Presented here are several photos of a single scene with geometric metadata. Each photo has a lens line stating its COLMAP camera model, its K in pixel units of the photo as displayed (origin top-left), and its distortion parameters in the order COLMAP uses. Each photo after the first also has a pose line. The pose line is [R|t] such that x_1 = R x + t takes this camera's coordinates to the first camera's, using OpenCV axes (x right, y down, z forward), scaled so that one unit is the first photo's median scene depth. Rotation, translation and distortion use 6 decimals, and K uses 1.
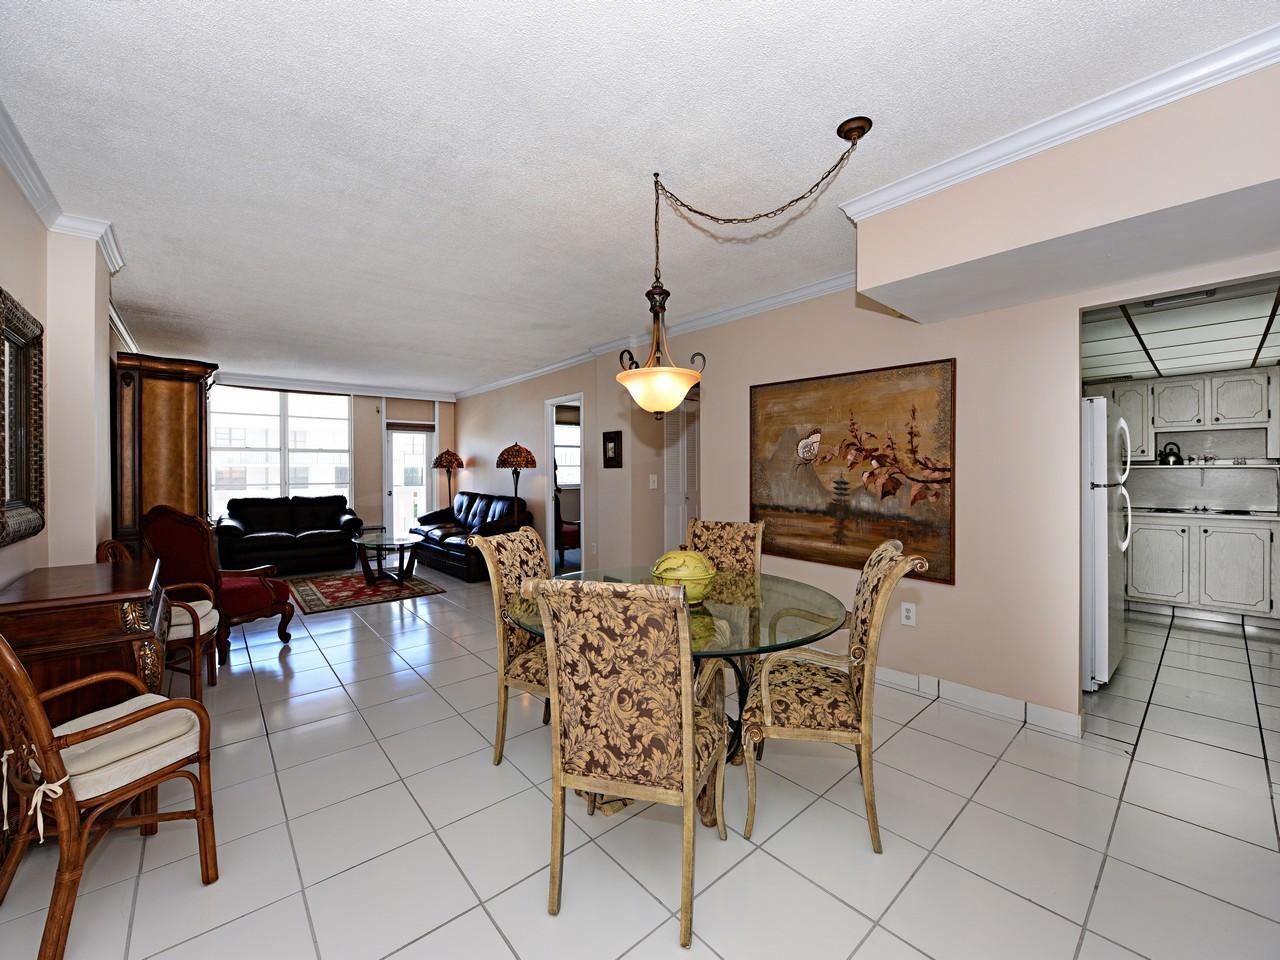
lens RADIAL K [[508.4, 0, 640.8], [0, 508.4, 474.6], [0, 0, 1]] dist [0.000296, 0.000009]
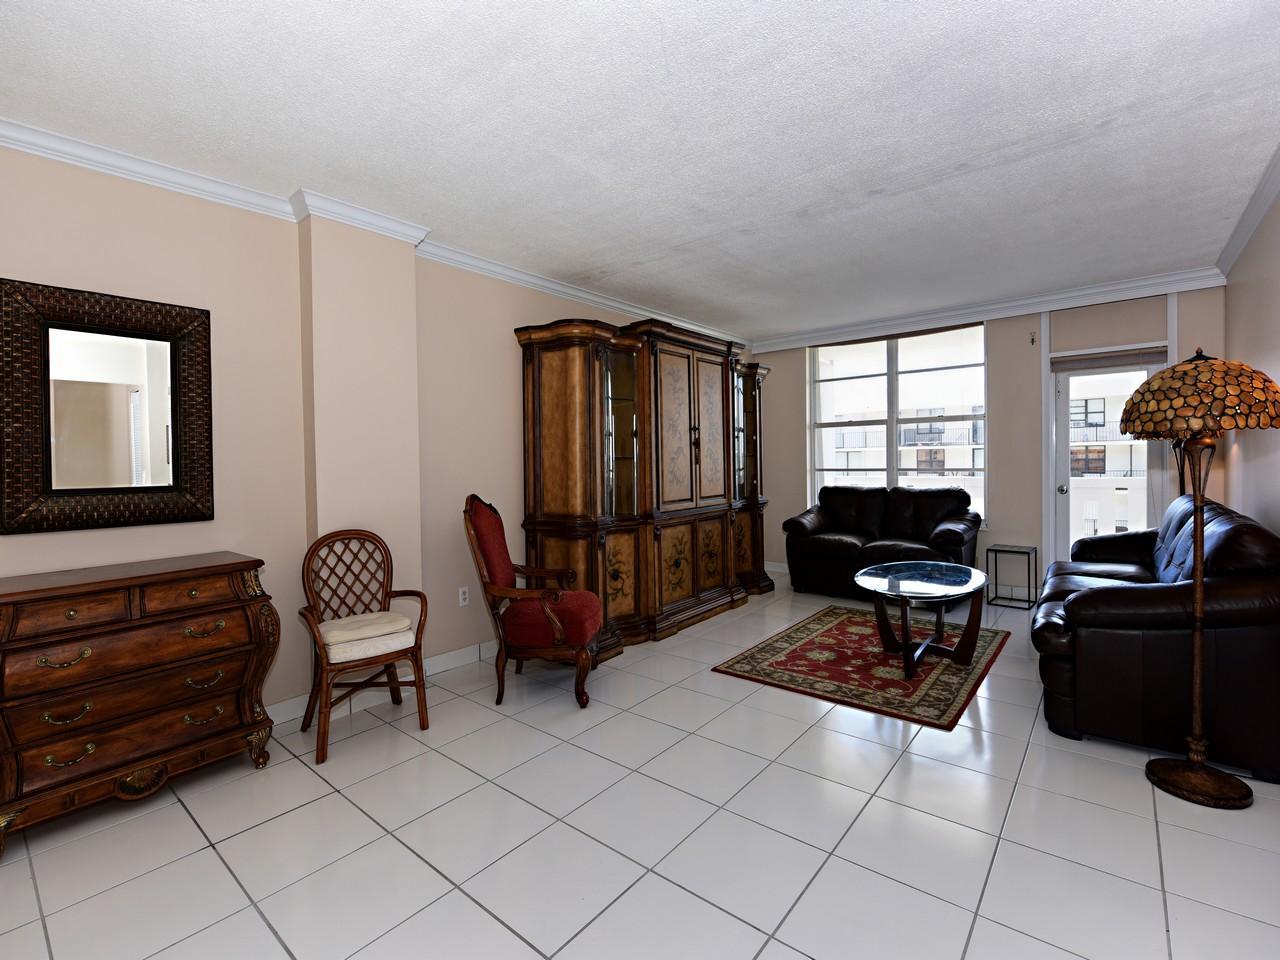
lens RADIAL K [[576.9, 0, 641.0], [0, 576.9, 470.2], [0, 0, 1]] dist [-0.004313, -0.000354]
pose [[0.162835, 0.019827, -0.986454, 0.032955], [0.006641, 0.999753, 0.021190, -0.000092], [0.986631, -0.010001, 0.162663, 0.488355]]
